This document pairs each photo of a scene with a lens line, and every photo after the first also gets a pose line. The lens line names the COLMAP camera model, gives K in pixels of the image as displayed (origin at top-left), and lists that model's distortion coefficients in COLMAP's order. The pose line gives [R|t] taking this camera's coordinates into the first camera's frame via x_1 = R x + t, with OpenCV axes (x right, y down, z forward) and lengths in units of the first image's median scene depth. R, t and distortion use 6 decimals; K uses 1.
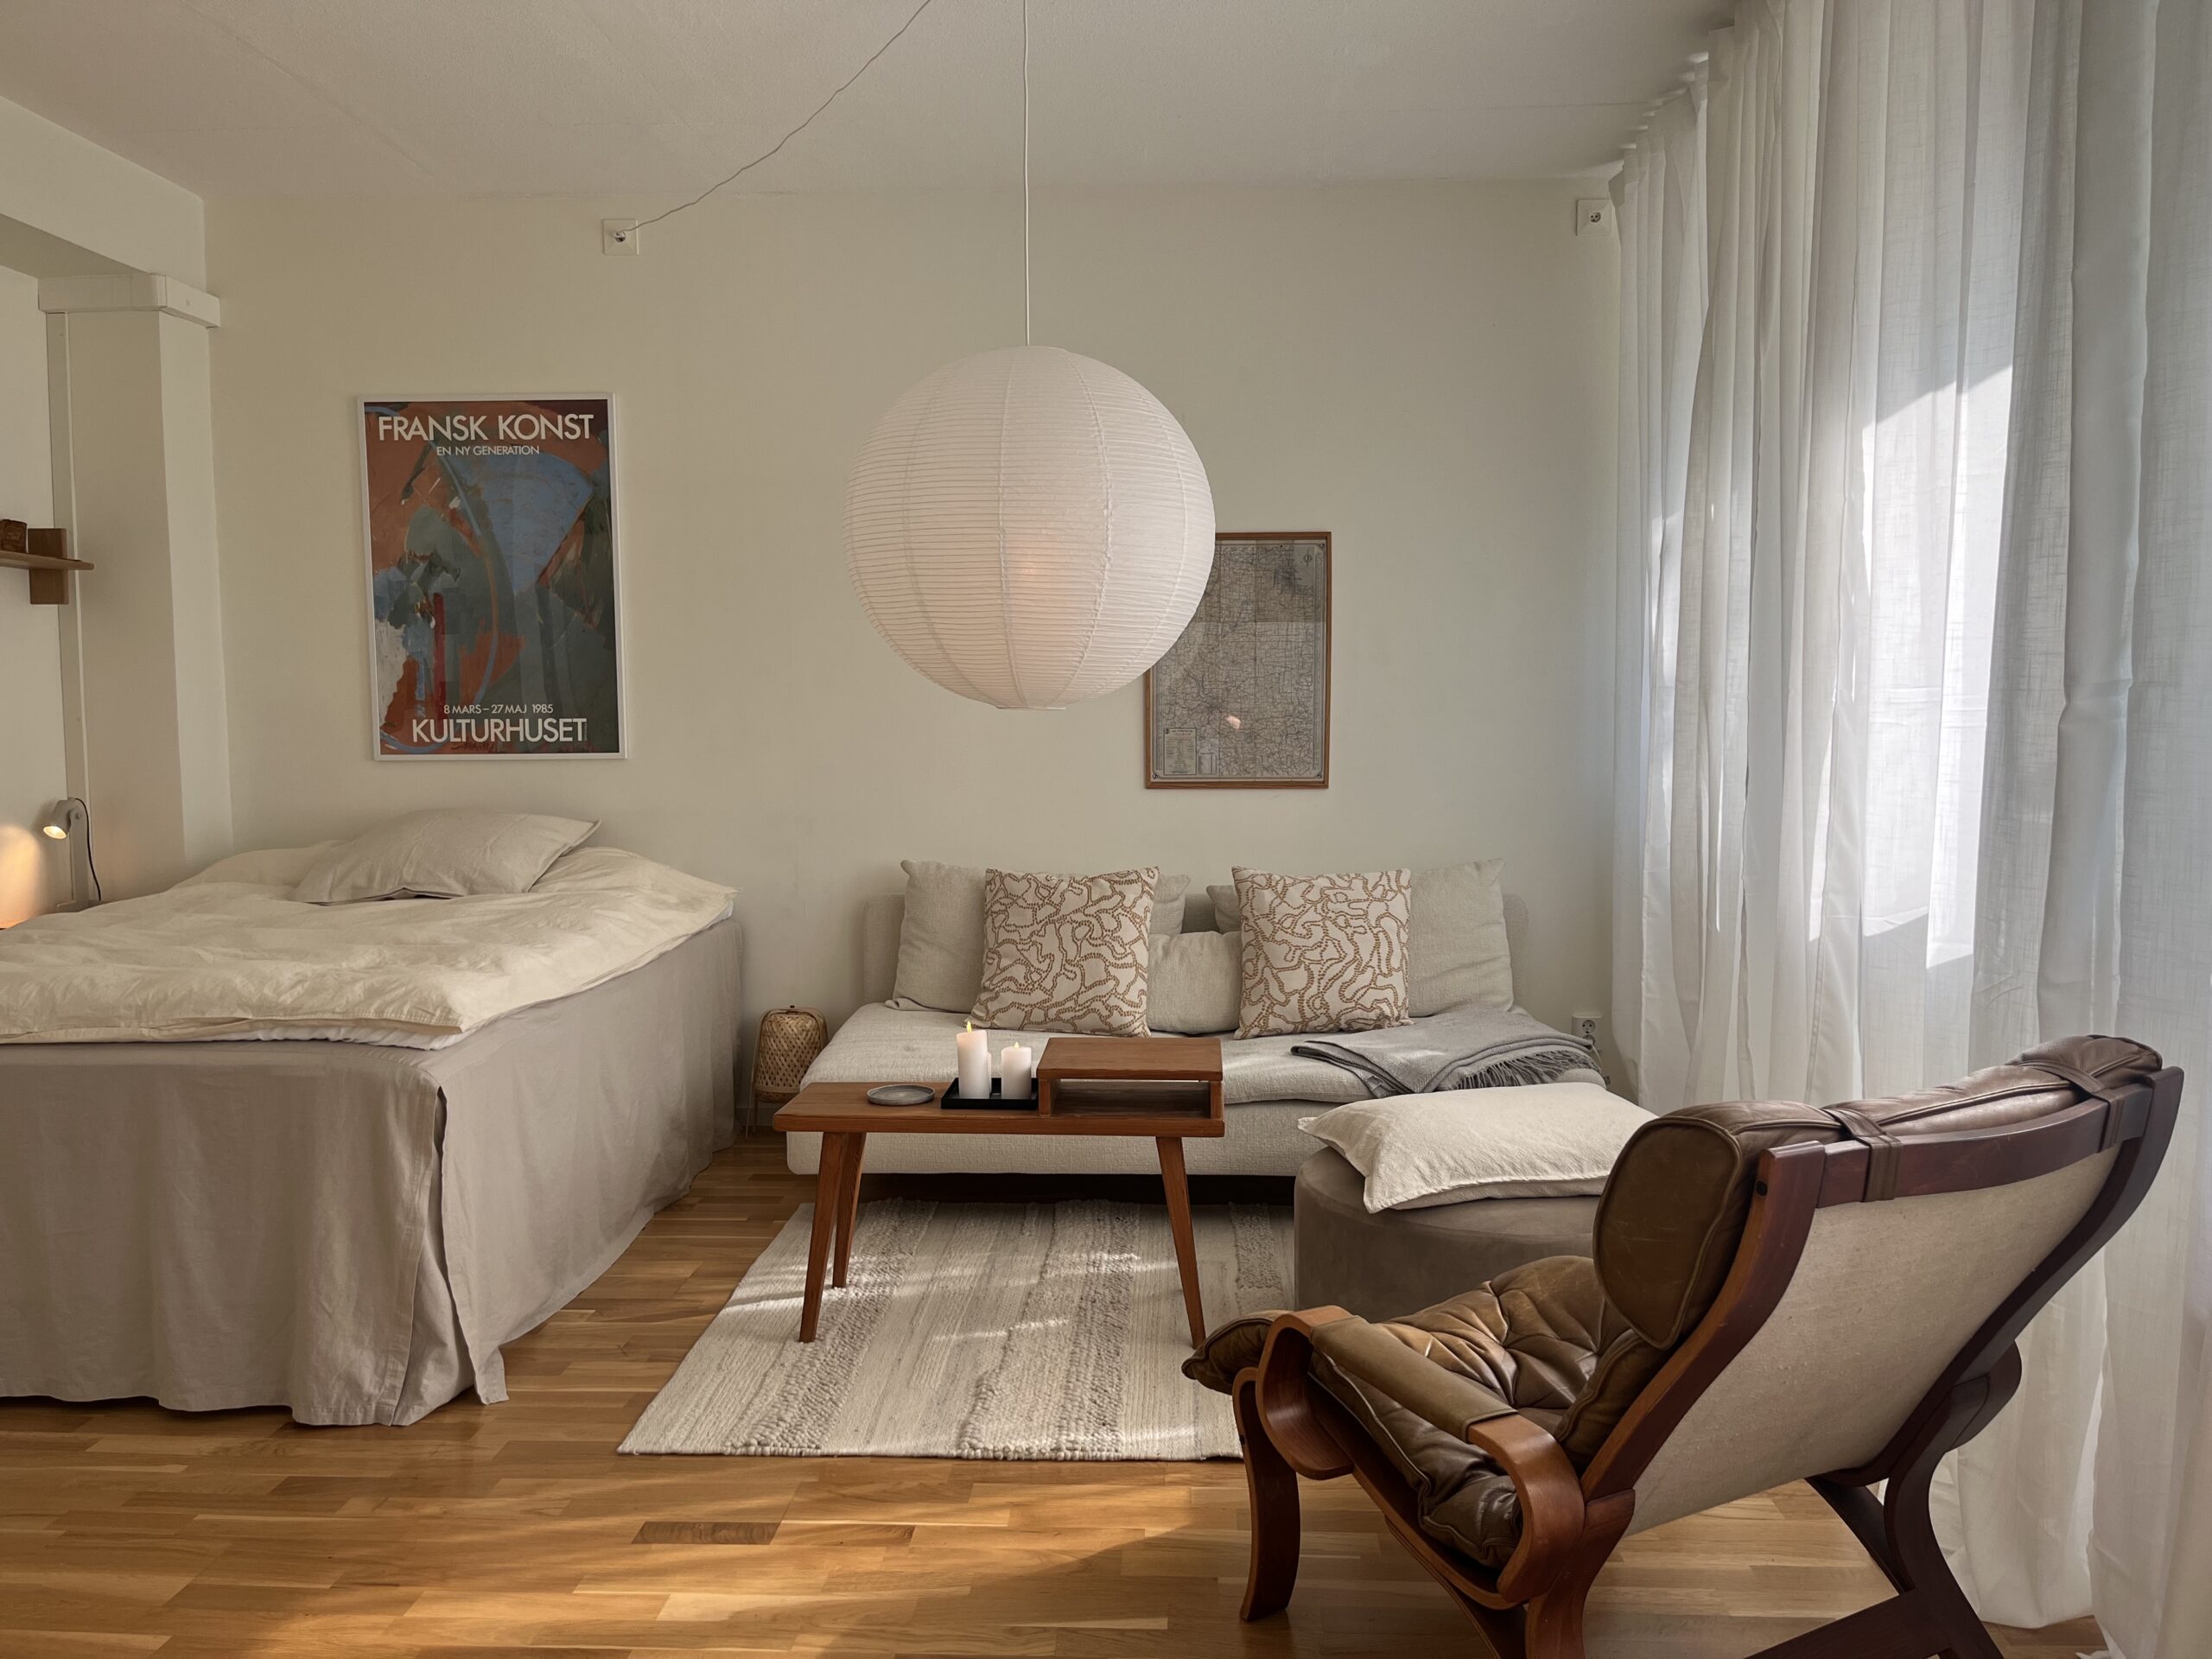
lens RADIAL K [[1635.1, 0, 1106.0], [0, 1635.1, 829.5], [0, 0, 1]] dist [0.062731, -0.082735]
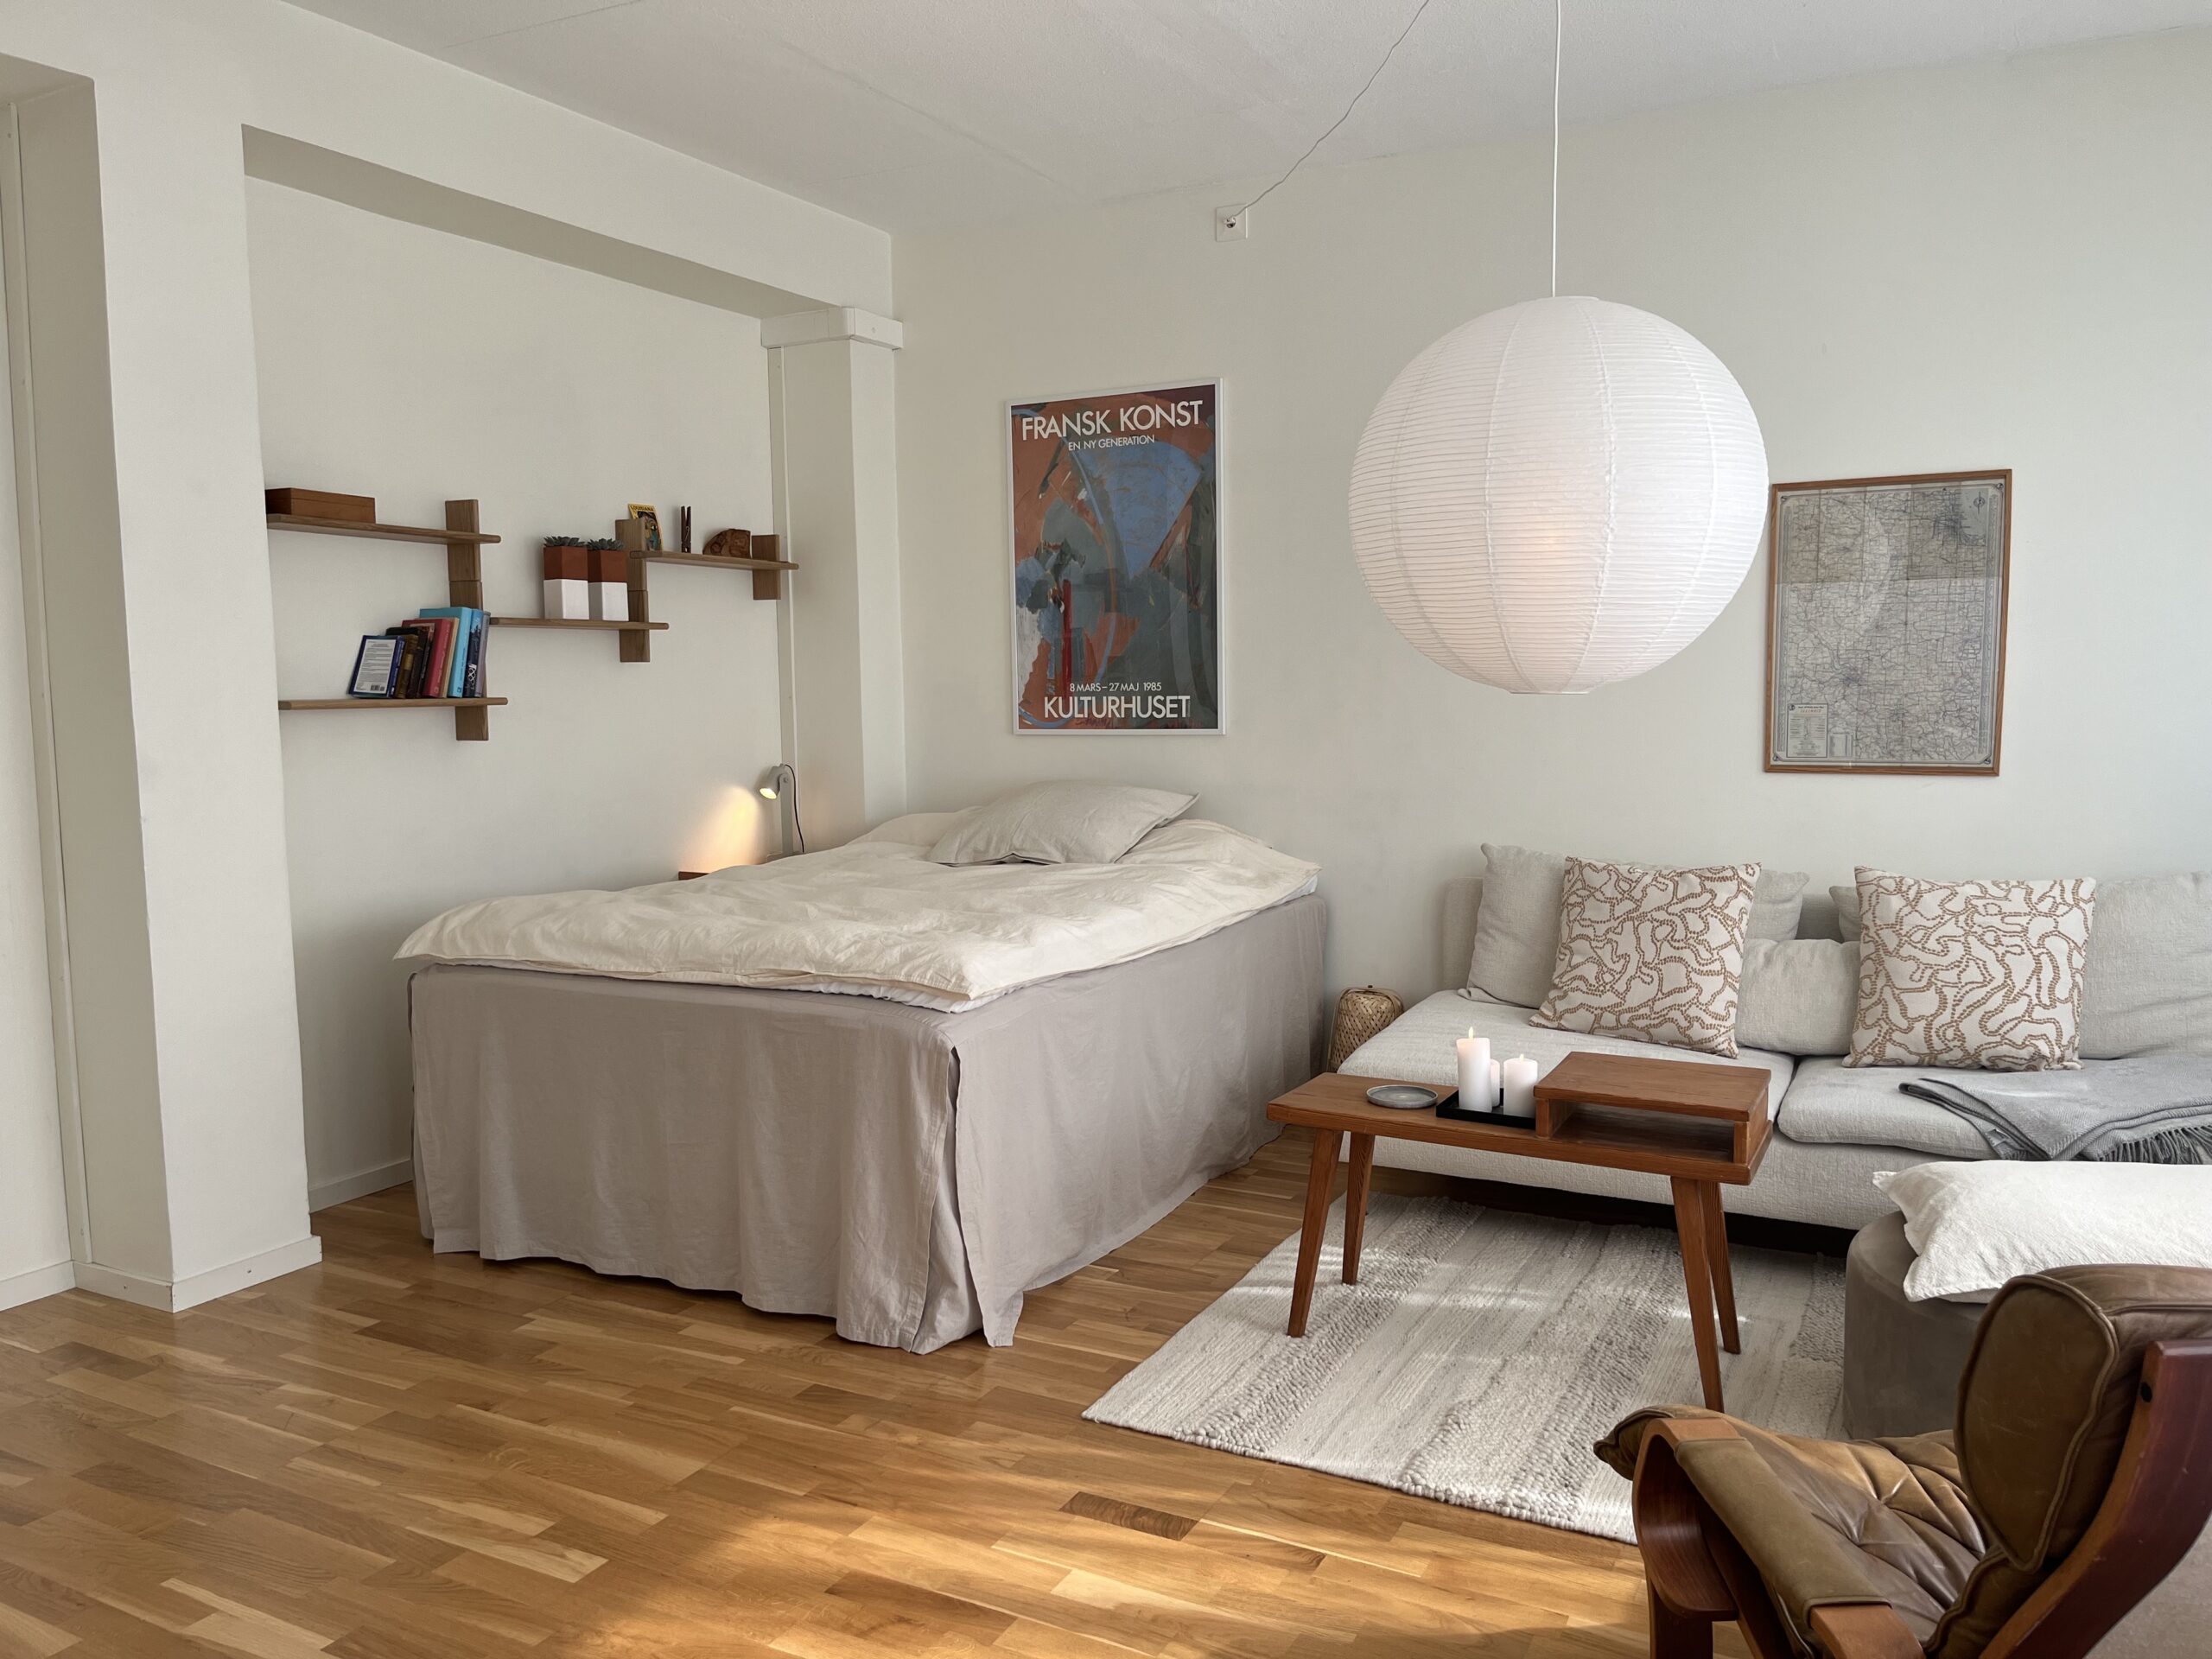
lens RADIAL K [[1635.1, 0, 1106.0], [0, 1635.1, 829.5], [0, 0, 1]] dist [0.062731, -0.082735]
pose [[0.907193, 0.032272, -0.419474, 0.088351], [-0.022315, 0.999341, 0.028623, -0.013687], [0.420121, -0.016606, 0.907316, 0.045573]]
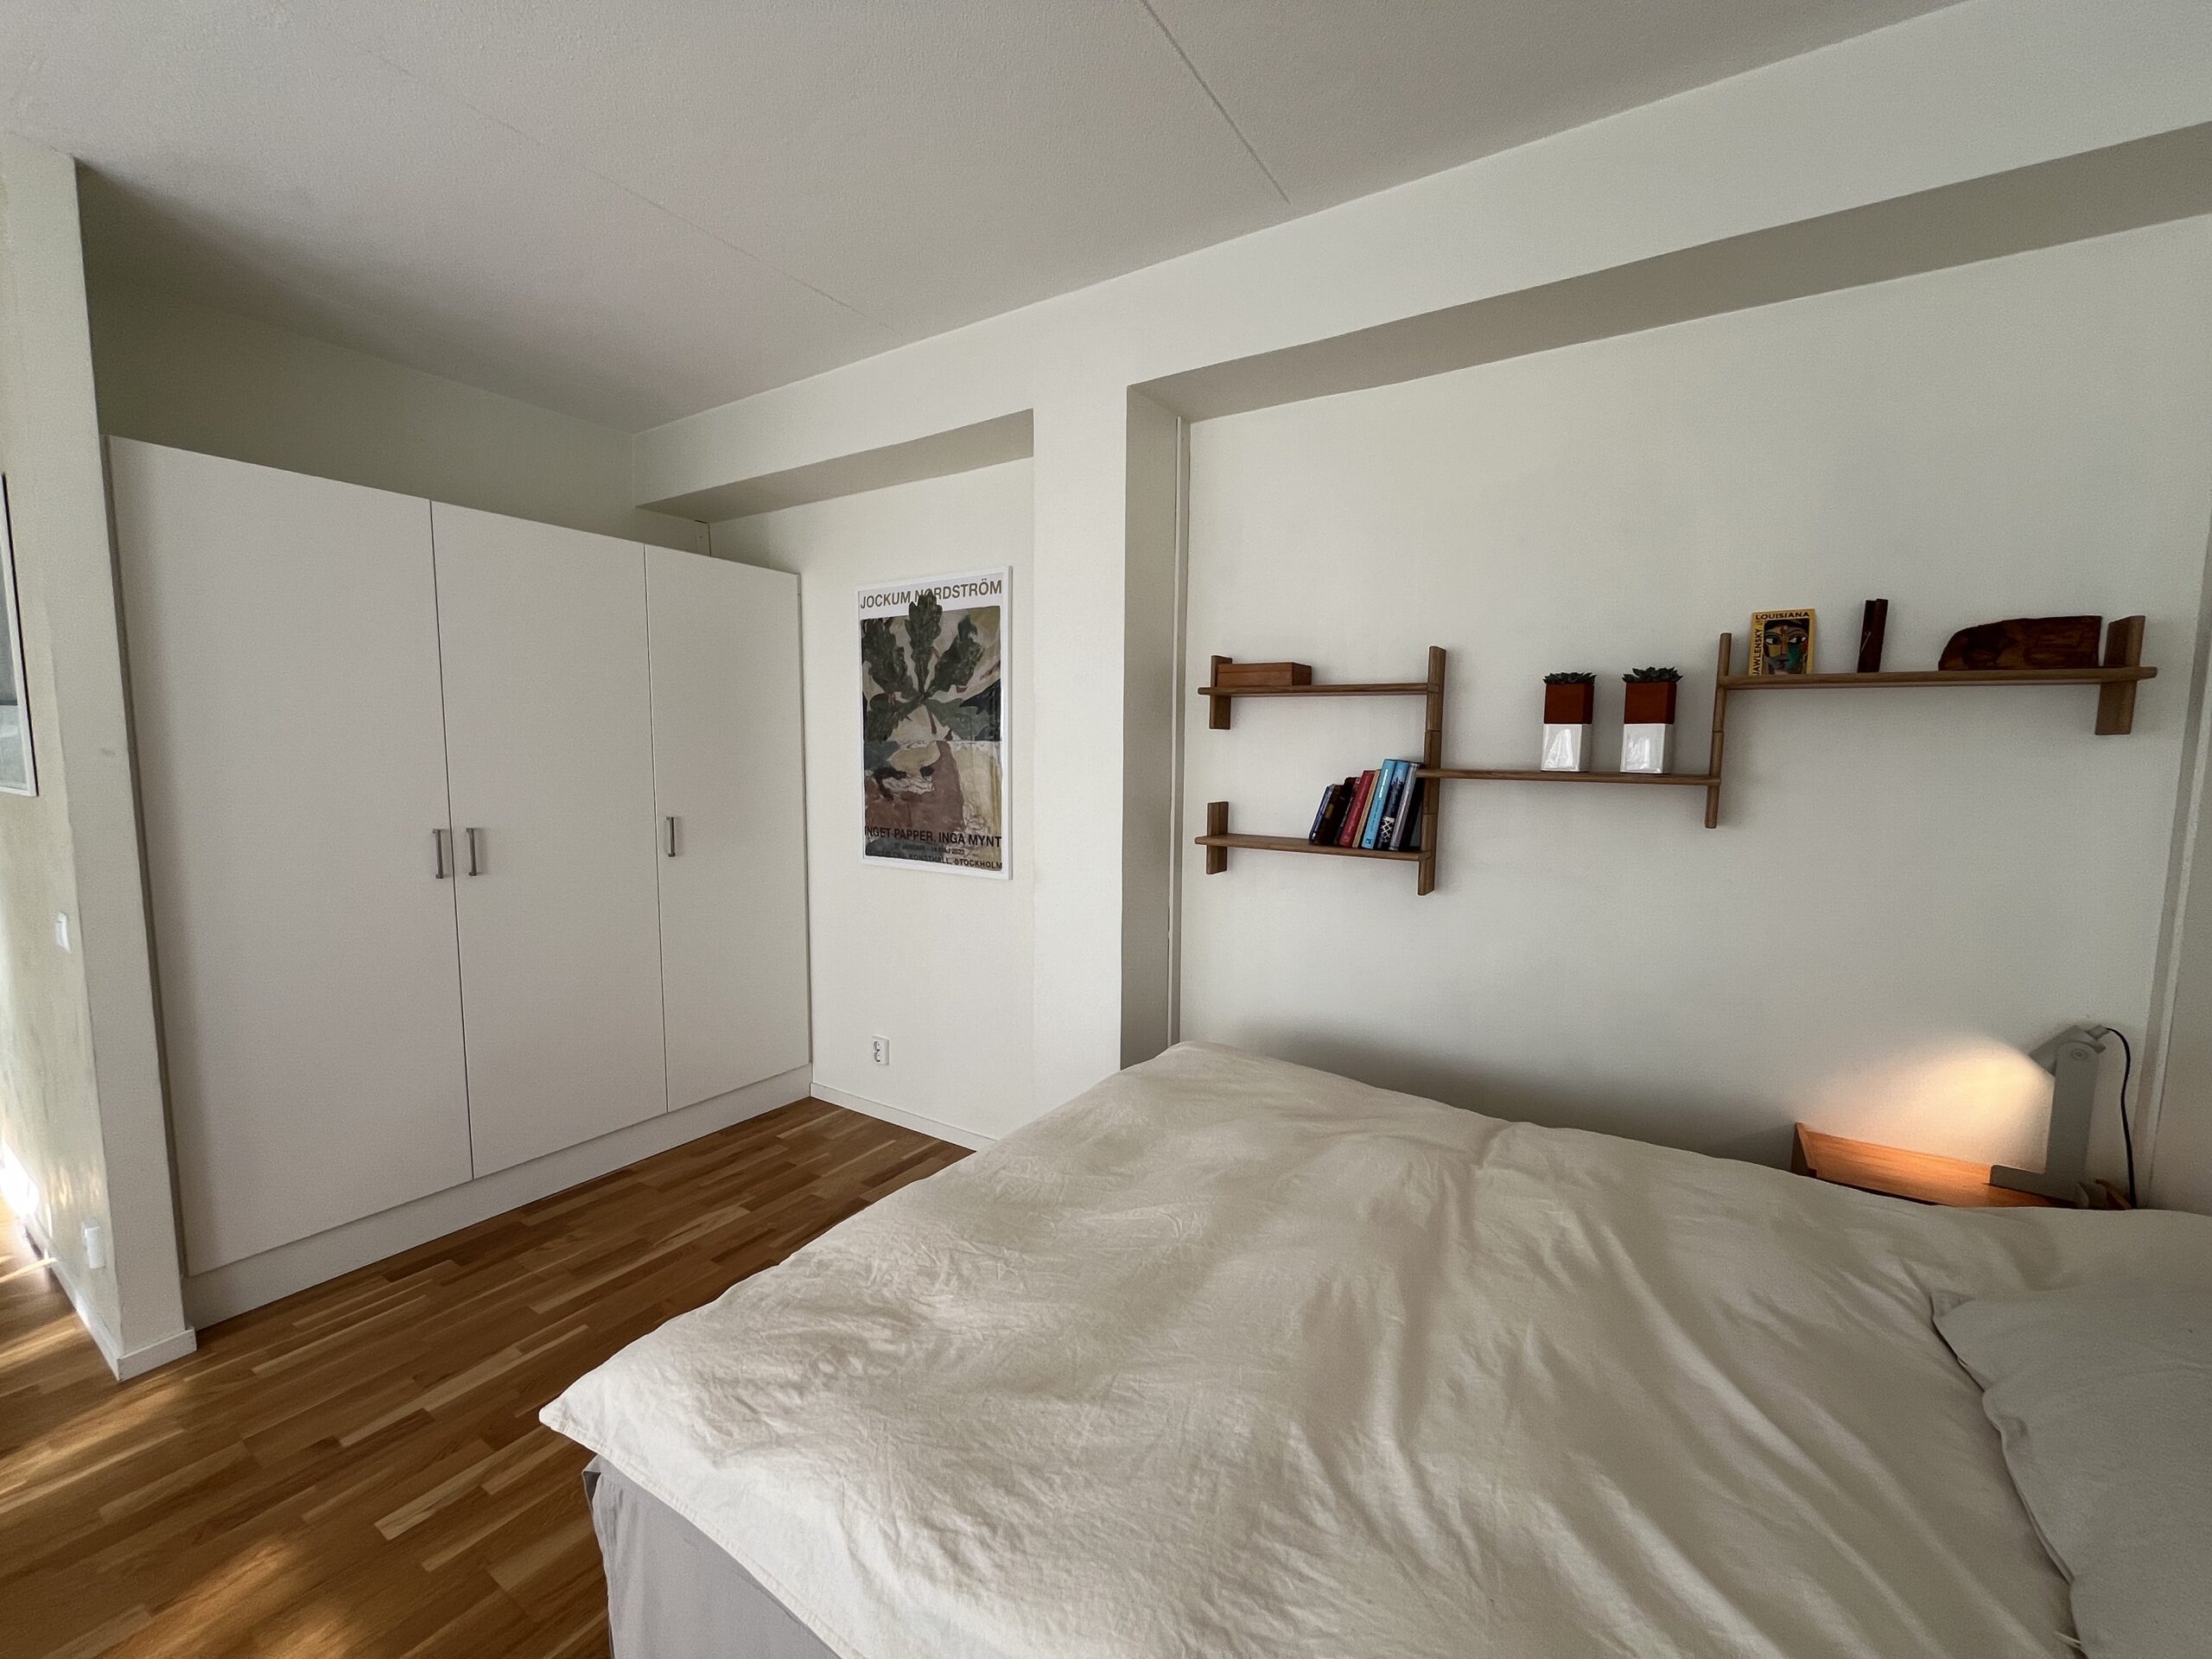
lens RADIAL K [[893.9, 0, 1106.0], [0, 893.9, 829.5], [0, 0, 1]] dist [0.000168, 0.000016]
pose [[-0.493650, 0.081282, -0.865854, -0.155632], [-0.075316, 0.987886, 0.135677, -0.139629], [0.866393, 0.132189, -0.481548, 0.979145]]
